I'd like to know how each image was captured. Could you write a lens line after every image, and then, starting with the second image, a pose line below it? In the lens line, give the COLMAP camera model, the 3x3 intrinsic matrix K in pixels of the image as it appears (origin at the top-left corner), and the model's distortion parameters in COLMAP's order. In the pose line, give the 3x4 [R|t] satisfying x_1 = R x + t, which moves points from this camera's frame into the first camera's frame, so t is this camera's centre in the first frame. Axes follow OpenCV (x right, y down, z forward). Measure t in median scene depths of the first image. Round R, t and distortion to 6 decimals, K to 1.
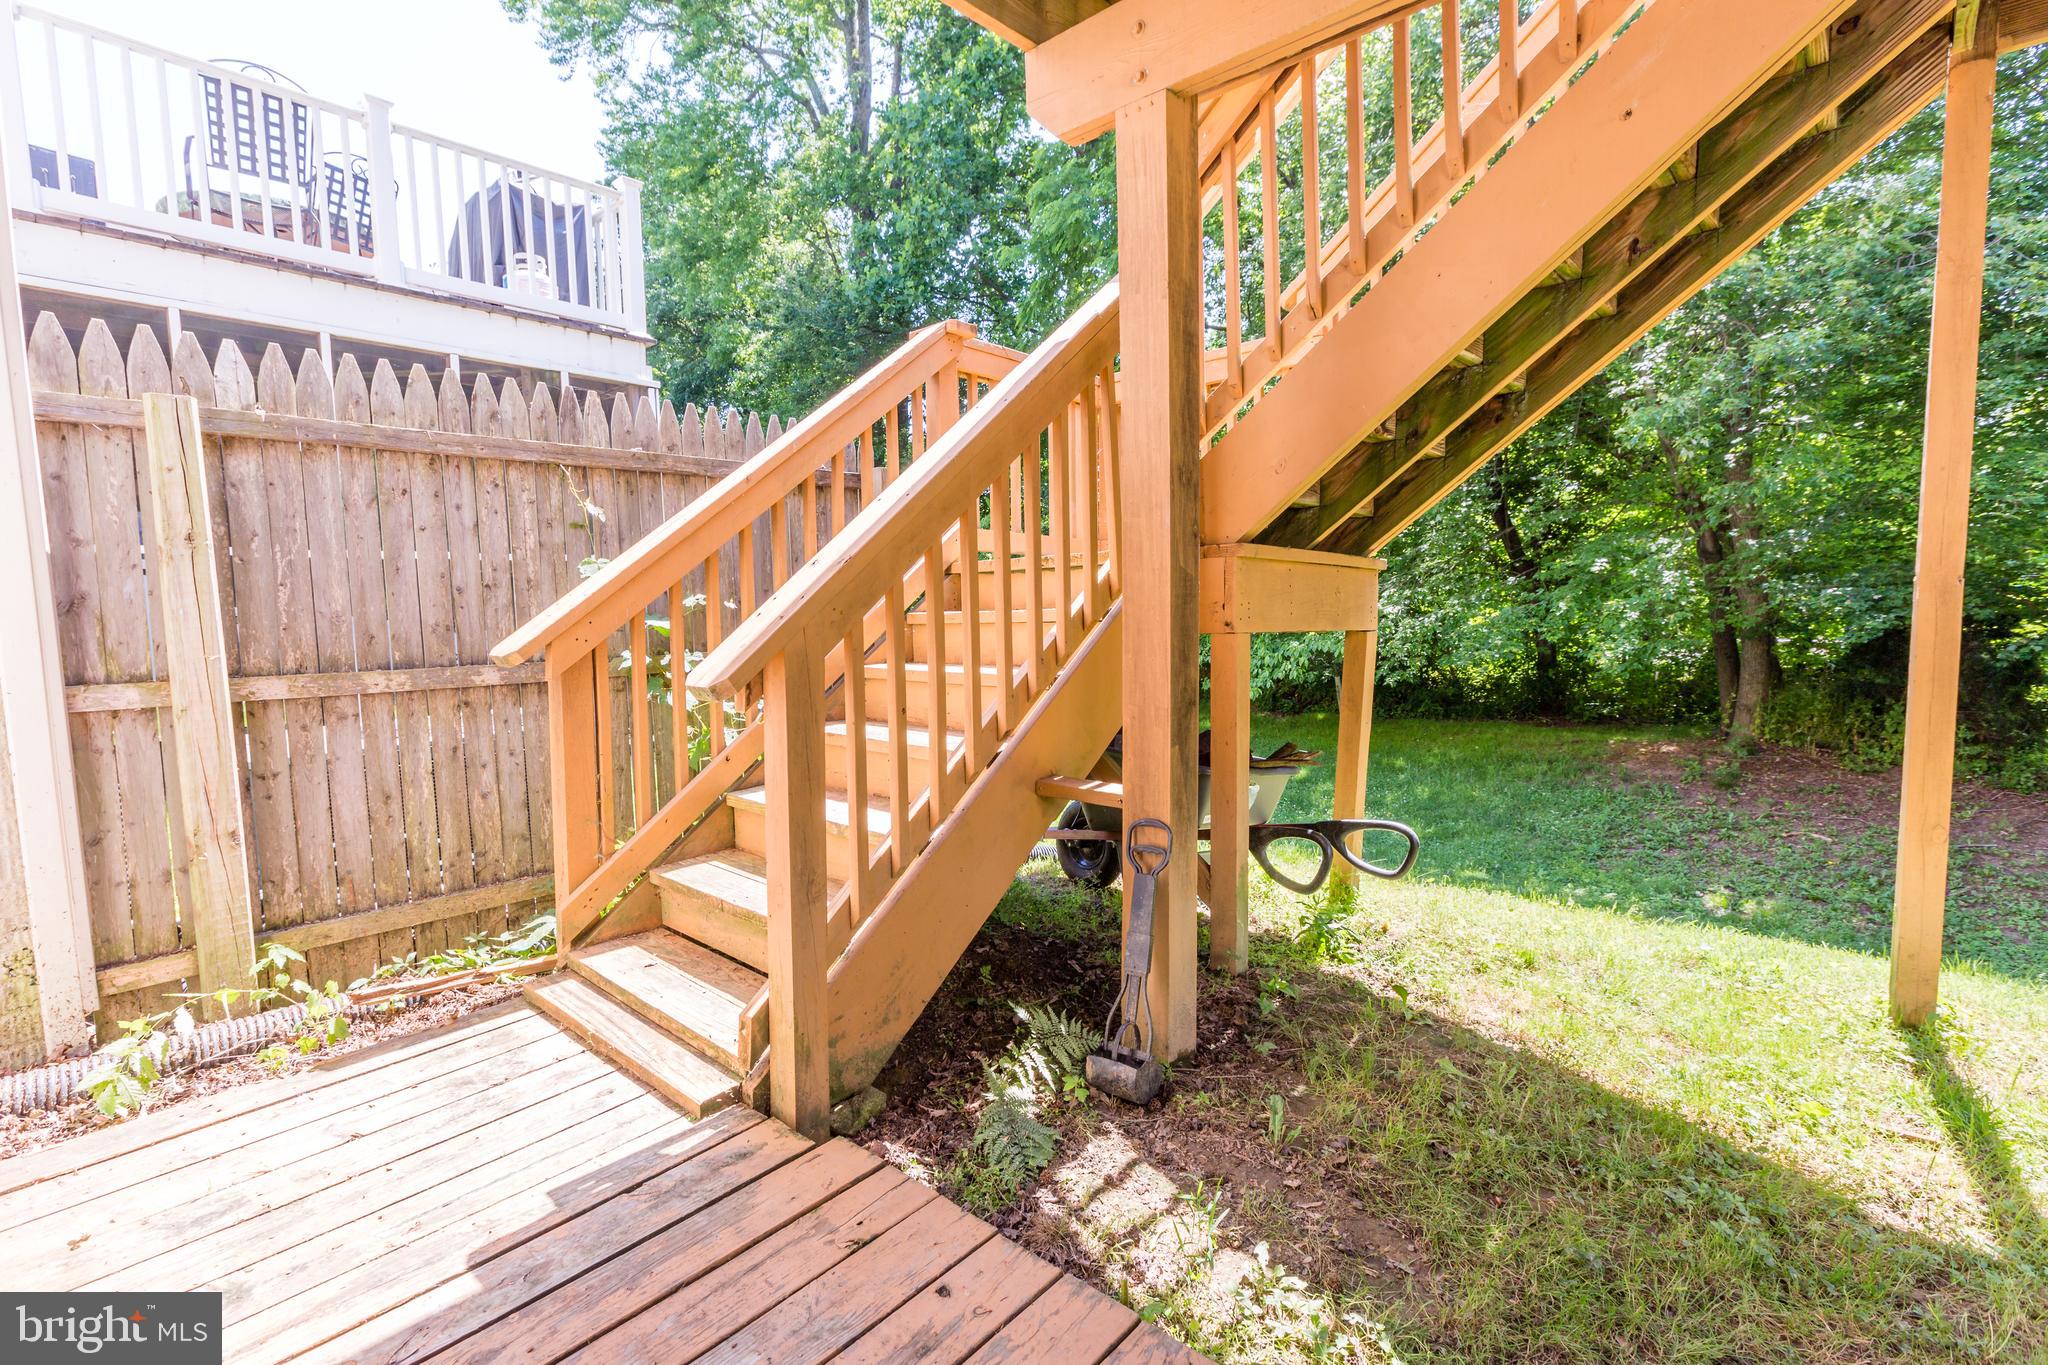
lens RADIAL K [[933.2, 0, 1009.8], [0, 933.2, 693.3], [0, 0, 1]] dist [0.001625, -0.005723]
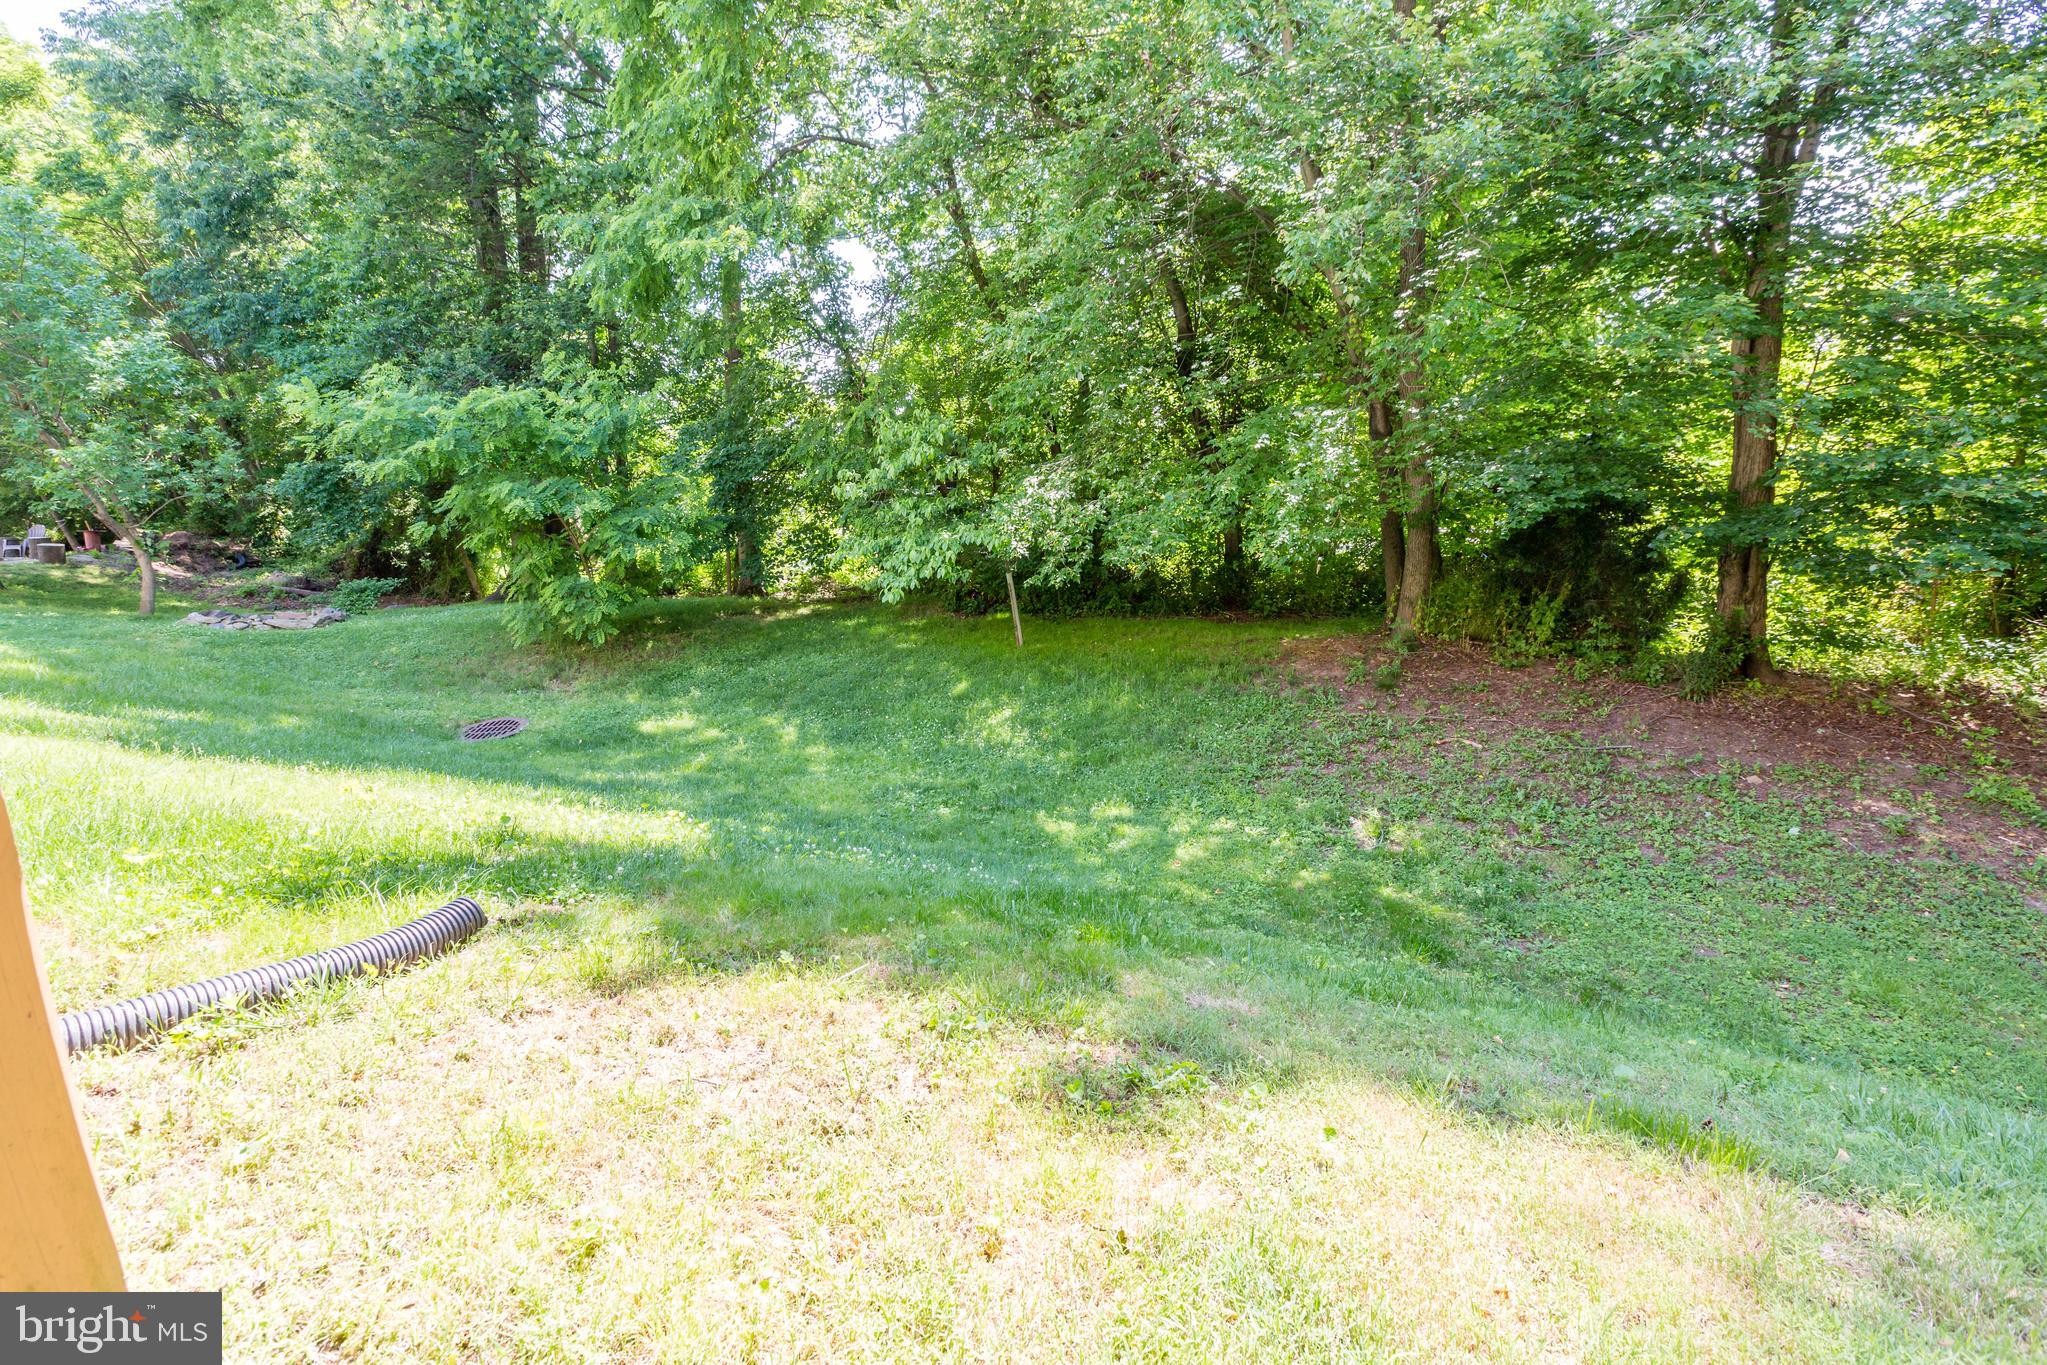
lens RADIAL K [[902.5, 0, 1023.5], [0, 902.5, 682.5], [0, 0, 1]] dist [-0.001225, -0.000988]
pose [[0.966445, -0.046607, 0.252612, 0.192010], [0.019450, 0.993856, 0.108955, -0.010415], [-0.256138, -0.100386, 0.961414, 0.228913]]
